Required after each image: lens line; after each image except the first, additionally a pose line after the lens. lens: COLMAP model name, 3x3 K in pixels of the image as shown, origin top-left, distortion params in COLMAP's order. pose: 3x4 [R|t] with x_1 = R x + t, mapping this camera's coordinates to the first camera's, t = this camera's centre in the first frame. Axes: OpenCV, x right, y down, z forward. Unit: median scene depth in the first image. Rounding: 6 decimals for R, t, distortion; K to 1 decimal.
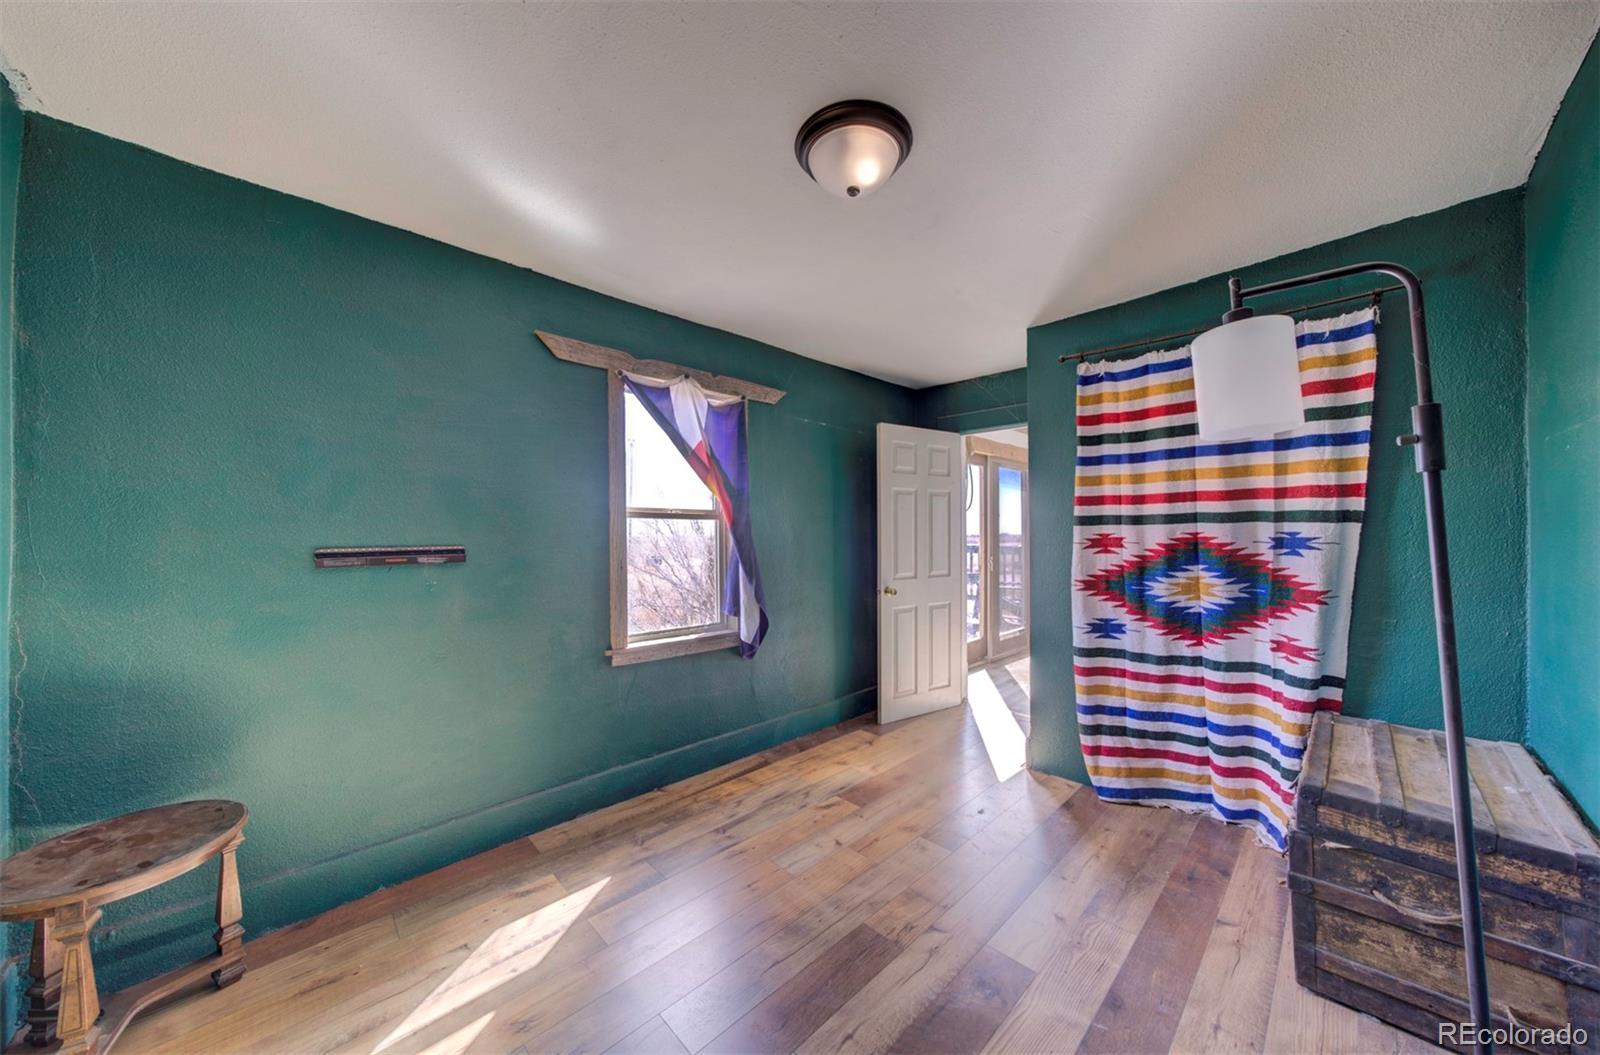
lens RADIAL K [[508.3, 0, 796.0], [0, 508.3, 531.5], [0, 0, 1]] dist [-0.000352, -0.000043]
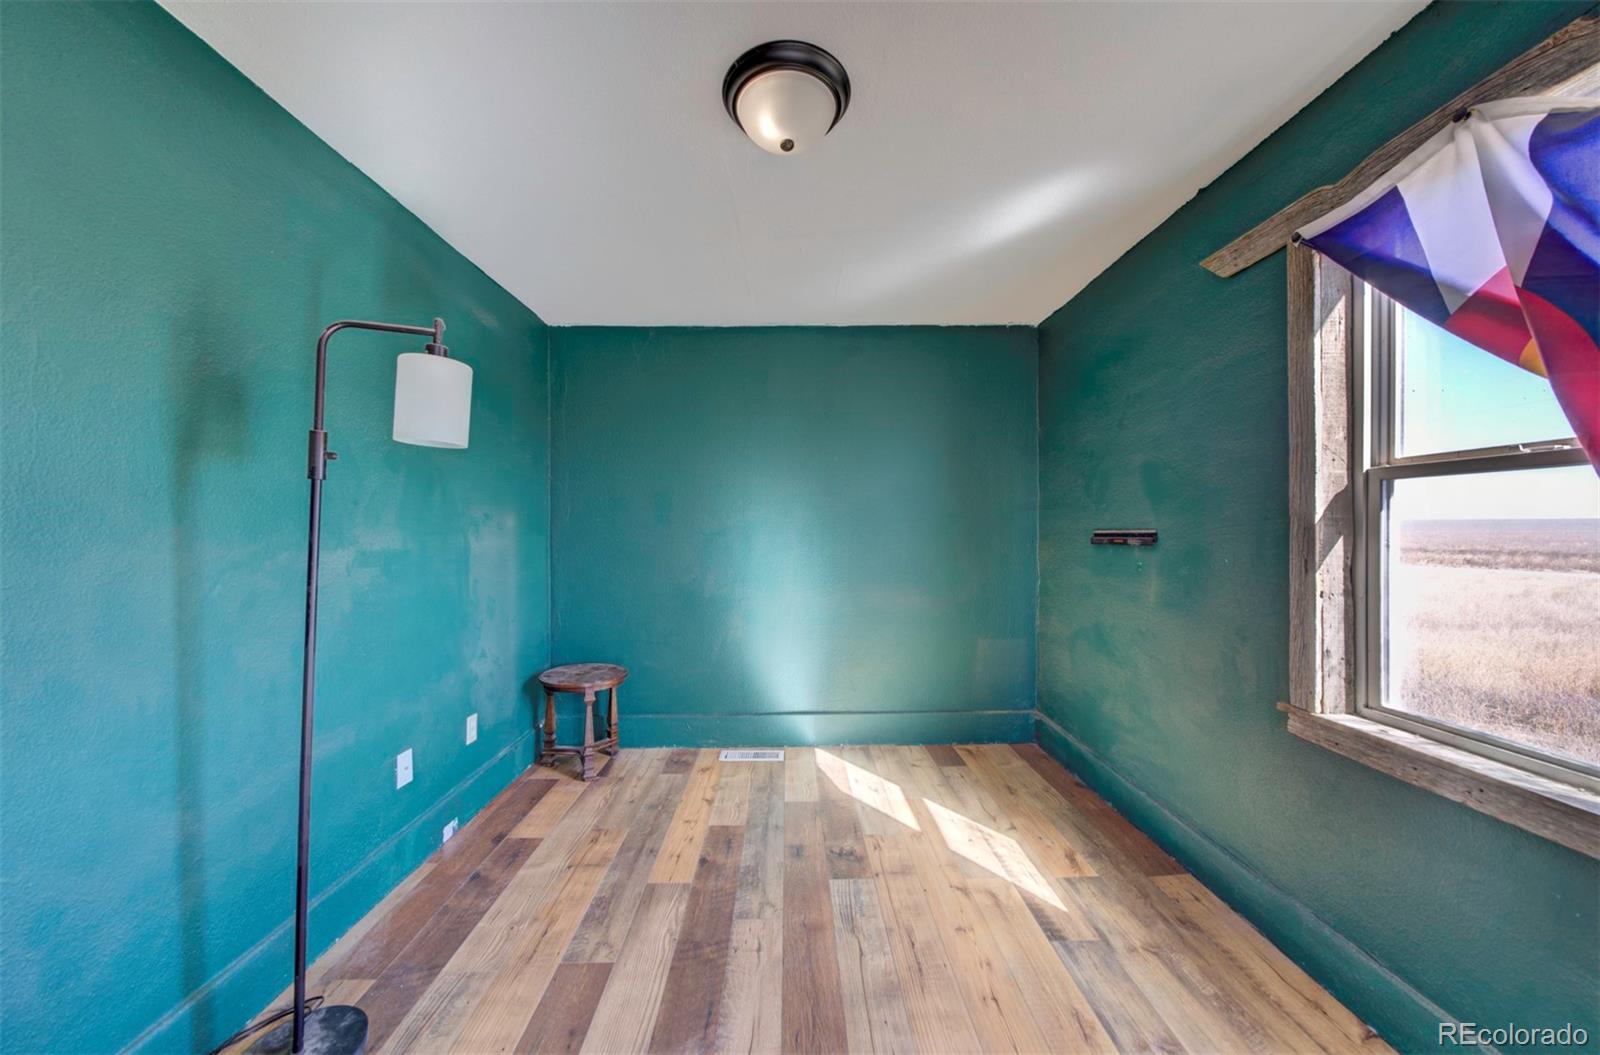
lens RADIAL K [[508.3, 0, 796.0], [0, 508.3, 531.5], [0, 0, 1]] dist [-0.000352, -0.000043]
pose [[-0.646380, 0.014779, -0.762873, 0.532052], [0.017859, 0.999832, 0.004237, 0.014092], [0.762807, -0.010885, -0.646535, 1.048429]]
